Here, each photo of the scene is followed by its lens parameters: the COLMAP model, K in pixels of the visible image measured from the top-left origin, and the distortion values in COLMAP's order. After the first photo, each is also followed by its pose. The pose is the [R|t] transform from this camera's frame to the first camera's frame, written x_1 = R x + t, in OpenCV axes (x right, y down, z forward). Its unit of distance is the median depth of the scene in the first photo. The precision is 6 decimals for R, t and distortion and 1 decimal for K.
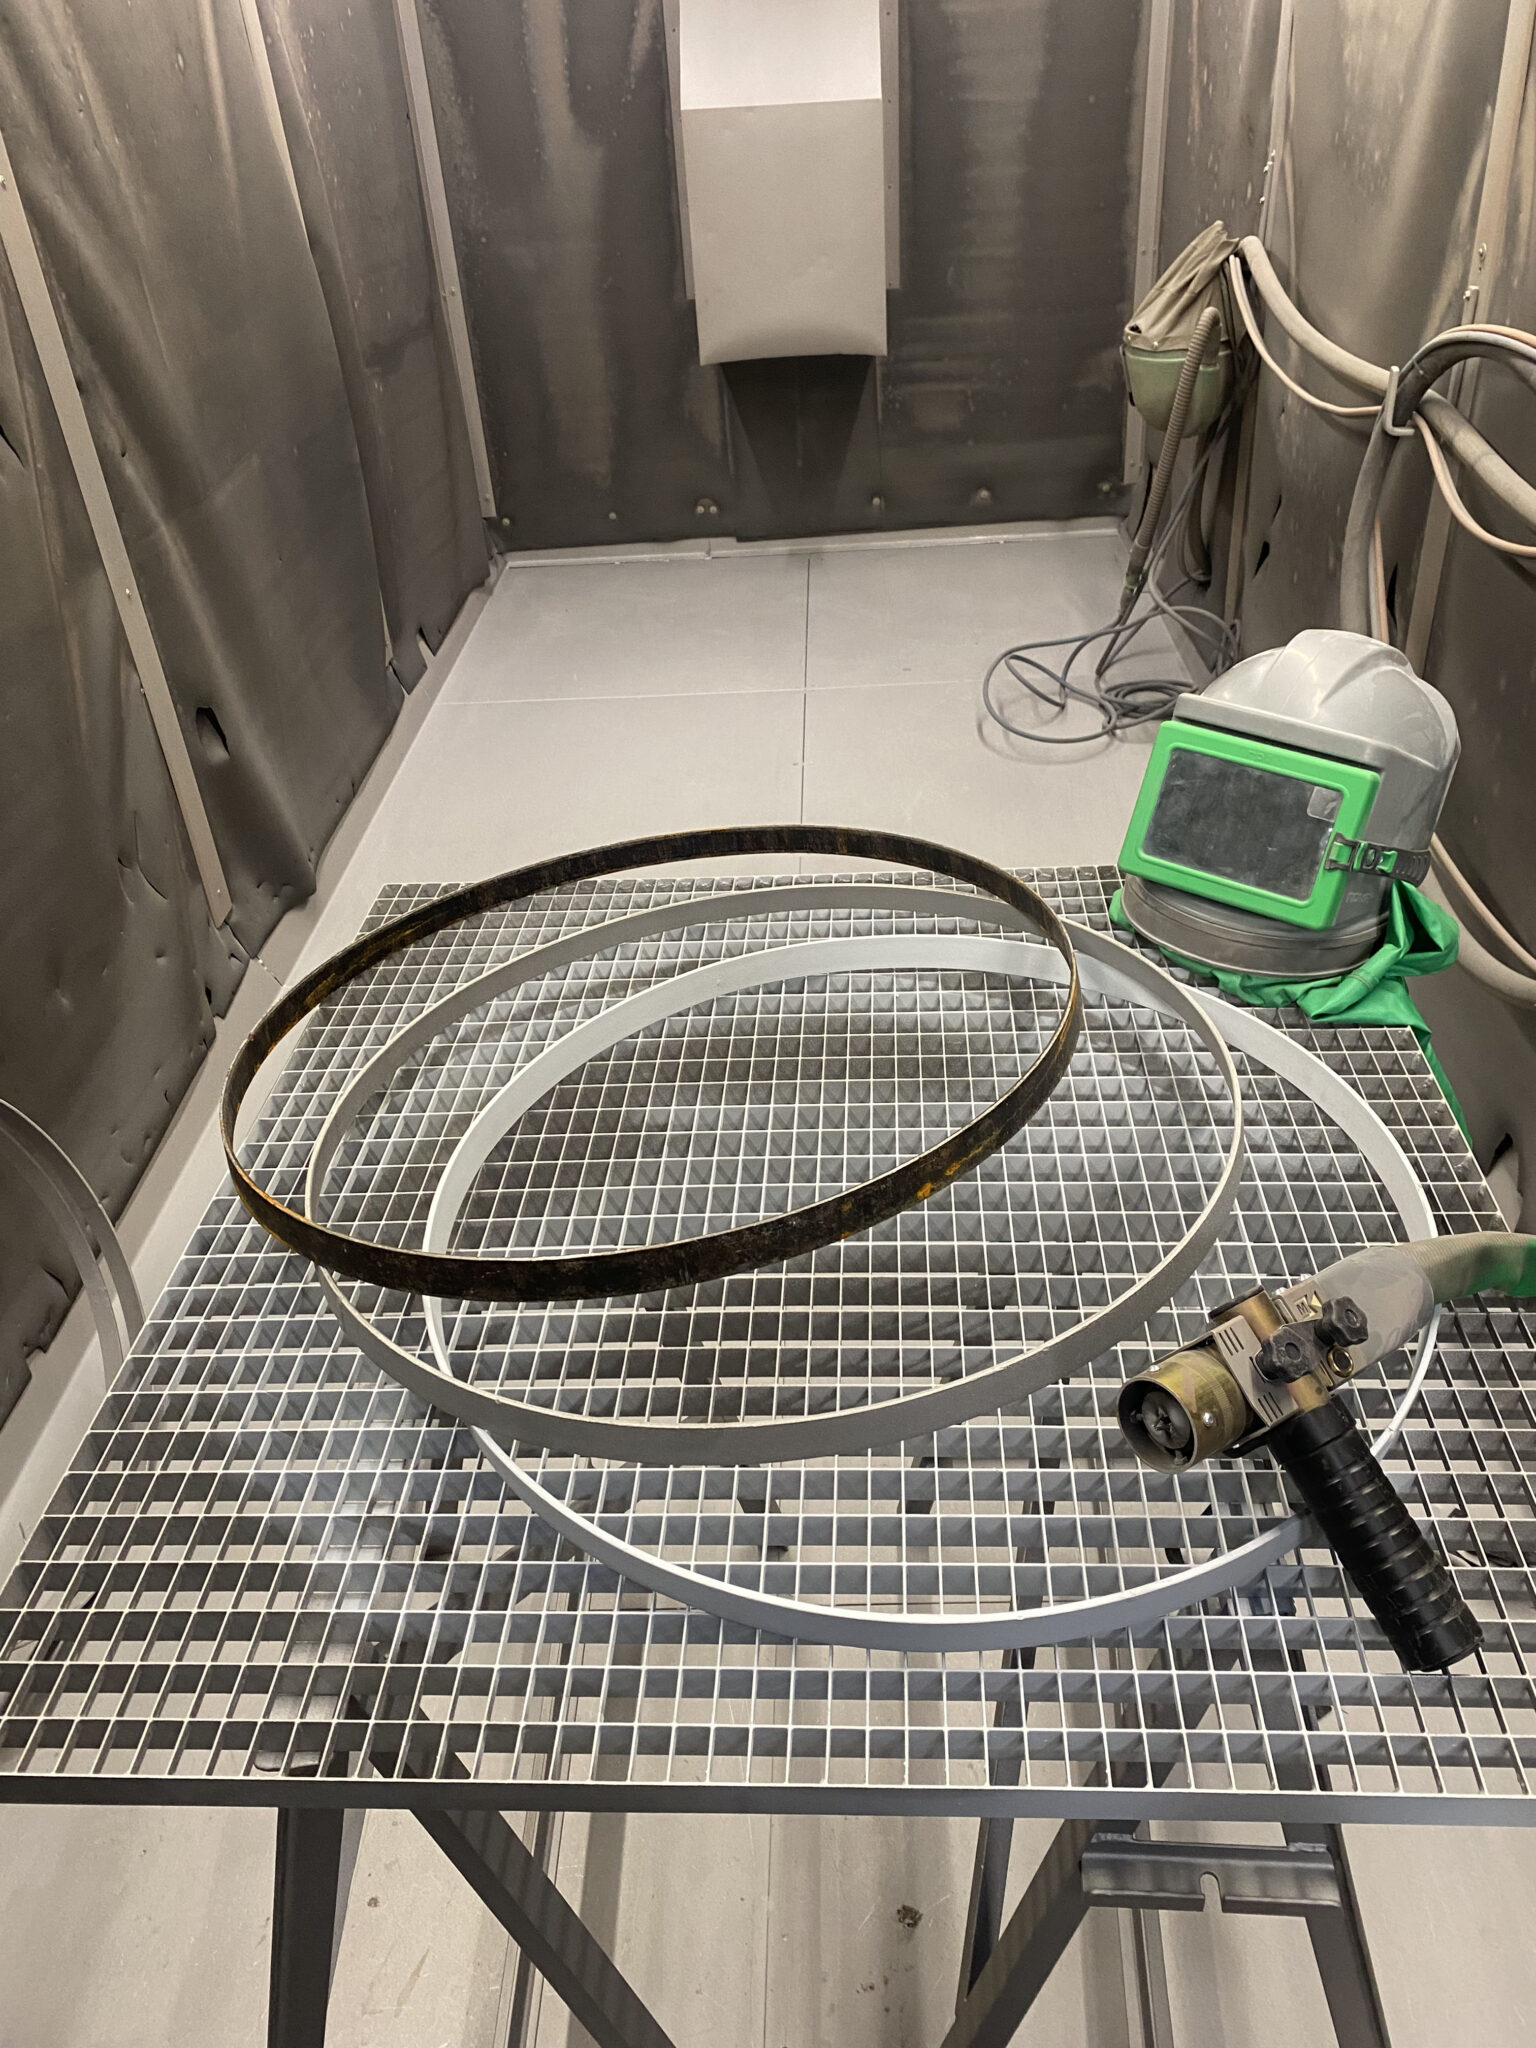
lens RADIAL K [[1582.3, 0, 769.7], [0, 1582.3, 1018.9], [0, 0, 1]] dist [0.020491, -0.020347]
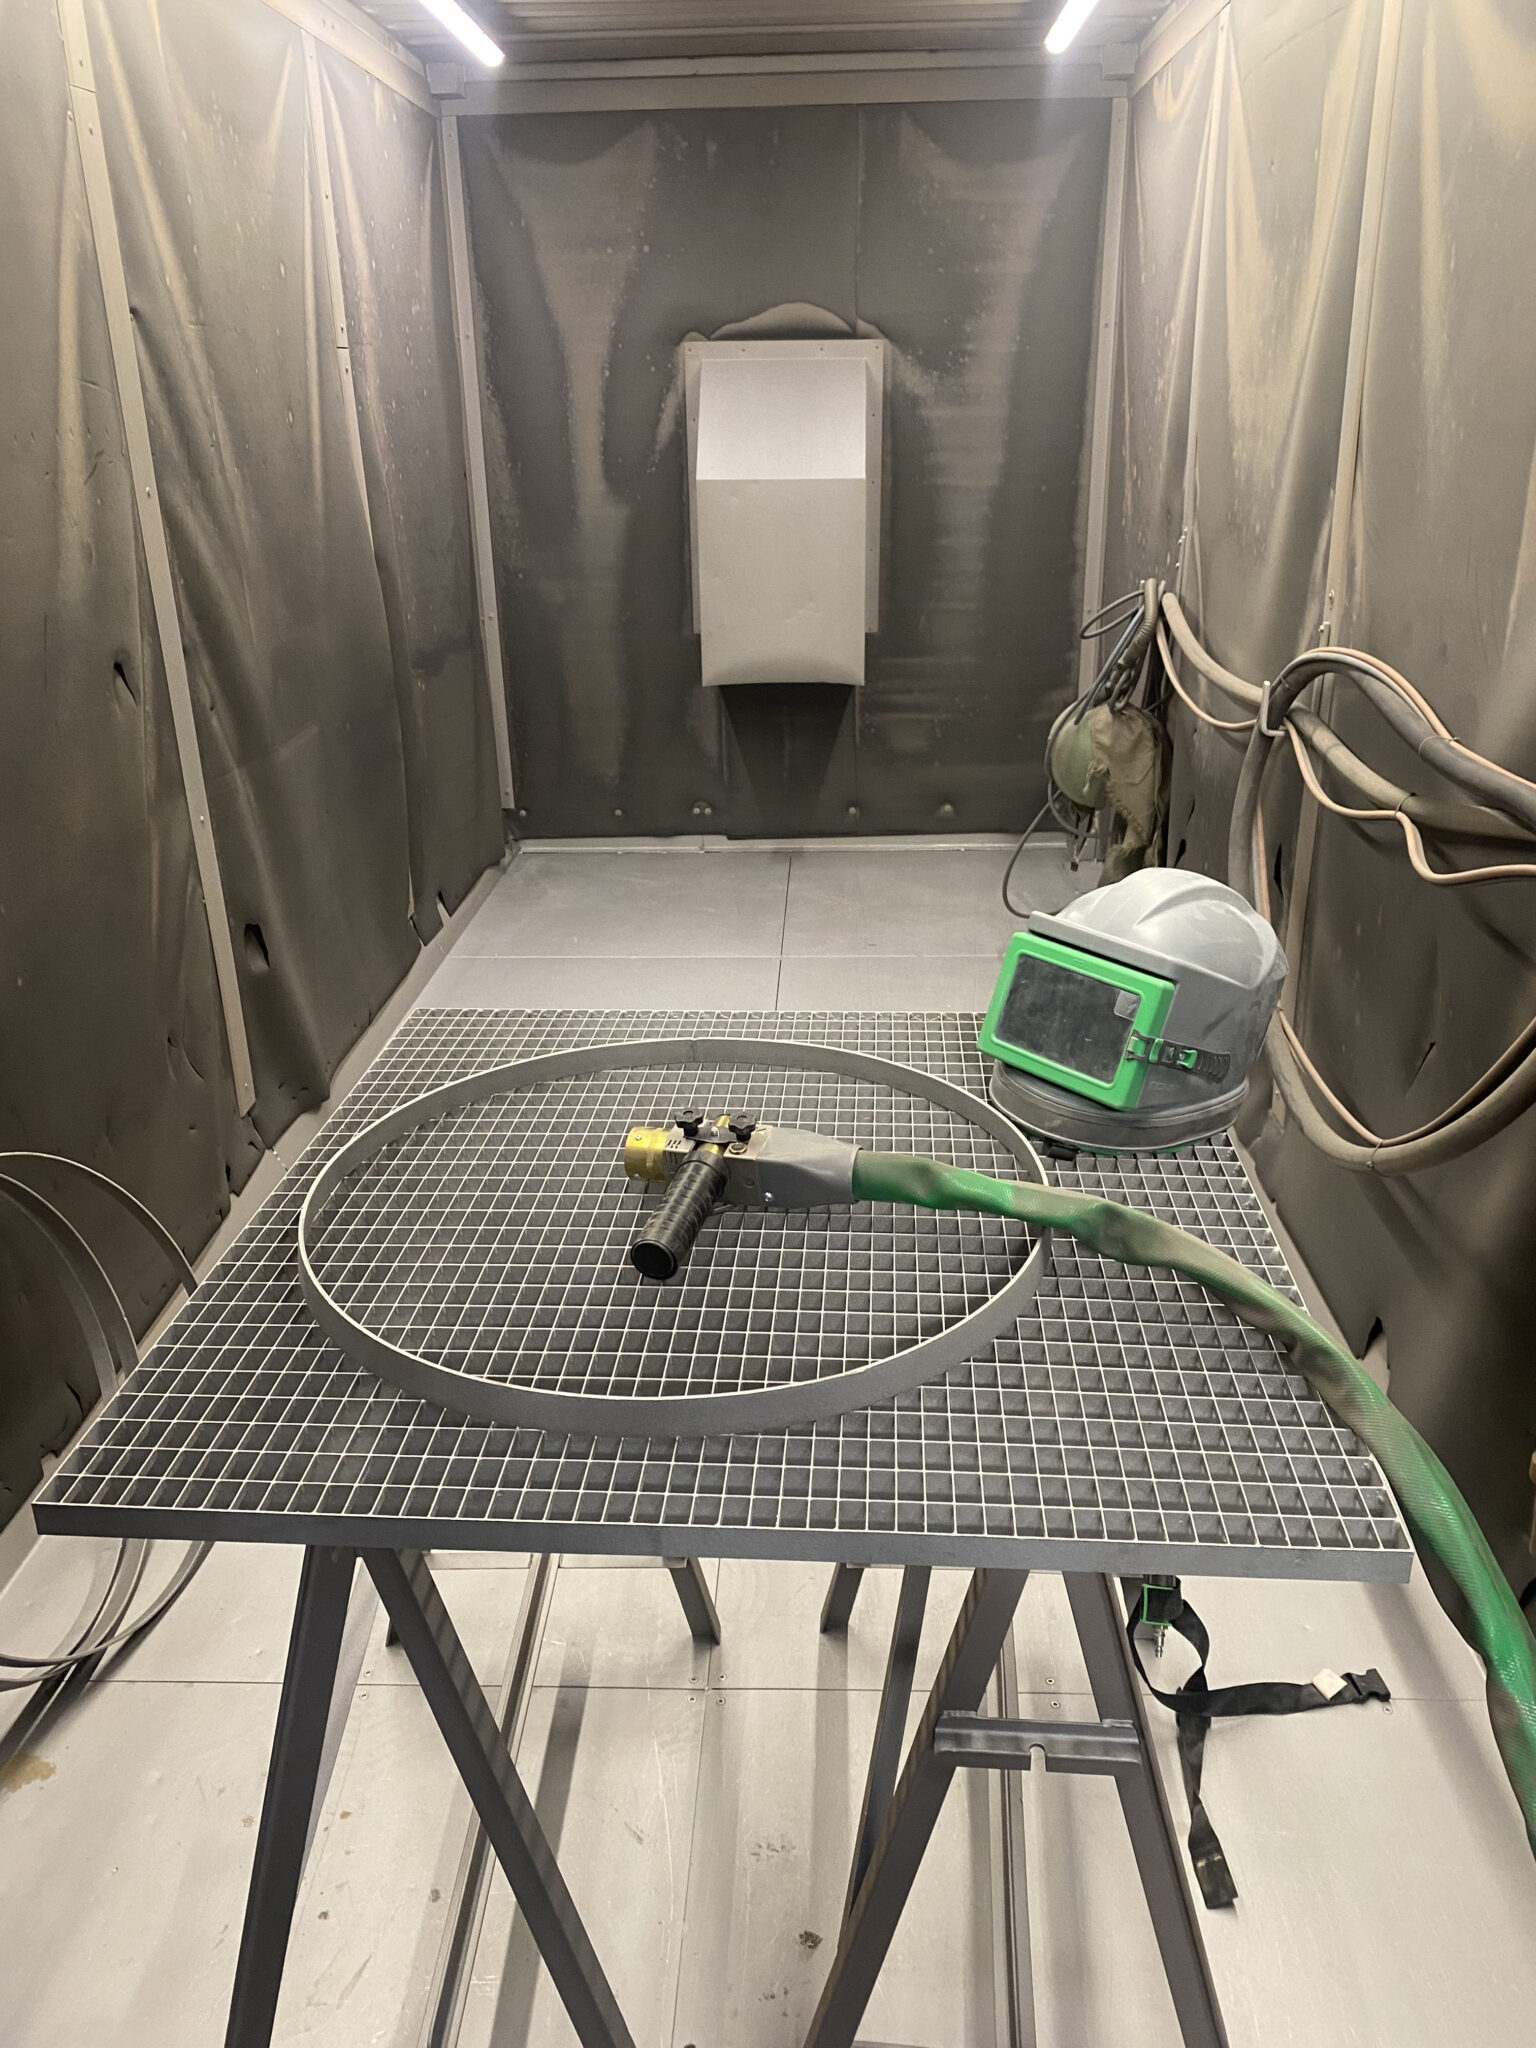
lens RADIAL K [[1582.3, 0, 759.3], [0, 1582.3, 1027.3], [0, 0, 1]] dist [0.020491, -0.020347]
pose [[0.999055, 0.043456, -0.000402, 0.011201], [-0.042647, 0.978593, -0.201337, 0.073386], [-0.008356, 0.201164, 0.979522, -0.089767]]
